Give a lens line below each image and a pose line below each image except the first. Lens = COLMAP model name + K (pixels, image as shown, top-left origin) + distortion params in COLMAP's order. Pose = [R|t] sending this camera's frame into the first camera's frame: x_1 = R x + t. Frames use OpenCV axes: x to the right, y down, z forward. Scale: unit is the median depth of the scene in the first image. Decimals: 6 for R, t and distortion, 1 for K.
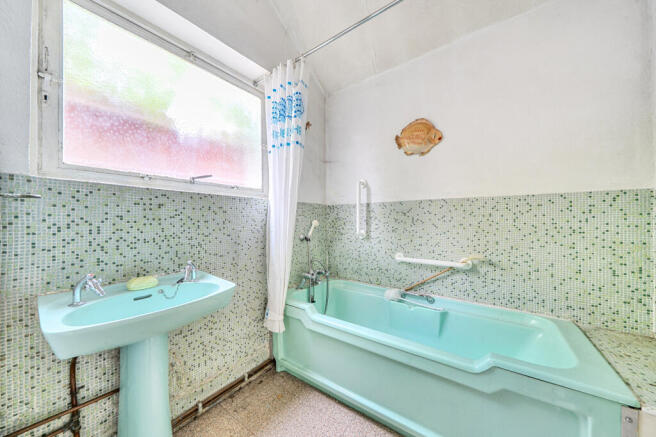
lens RADIAL K [[225.2, 0, 330.0], [0, 225.2, 219.8], [0, 0, 1]] dist [-0.007621, 0.000307]
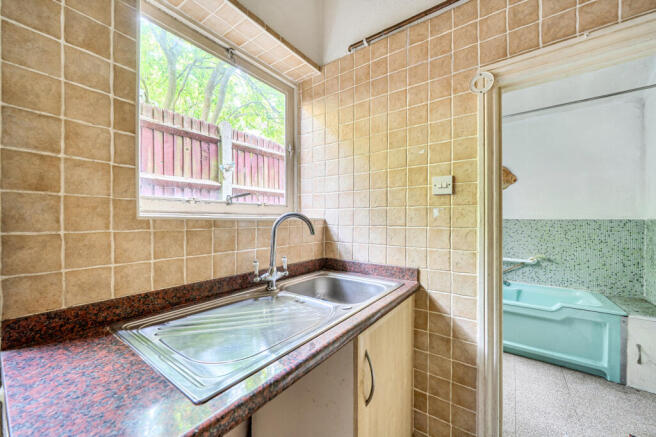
lens RADIAL K [[245.9, 0, 326.6], [0, 245.9, 219.9], [0, 0, 1]] dist [-0.006321, 0.000129]
pose [[0.999847, 0.000652, -0.017478, -0.975568], [-0.000474, 0.999948, 0.010165, -0.130222], [0.017484, -0.010155, 0.999796, -0.899384]]
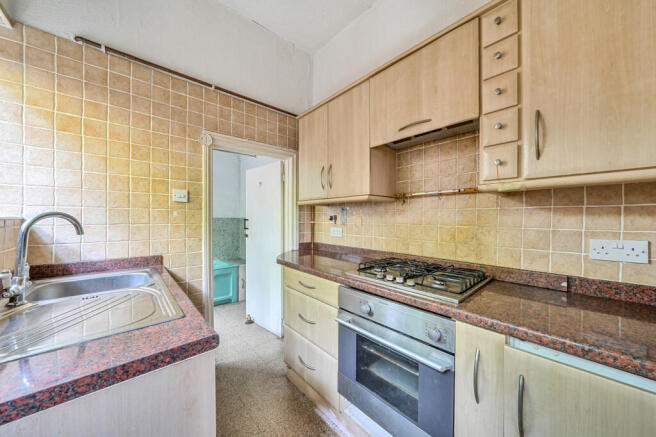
lens RADIAL K [[225.2, 0, 327.3], [0, 225.2, 219.2], [0, 0, 1]] dist [-0.007621, 0.000307]
pose [[0.219206, -0.003294, 0.975673, -1.594430], [-0.011245, 0.999919, 0.005903, -0.135925], [-0.975614, -0.012266, 0.219151, -1.044770]]
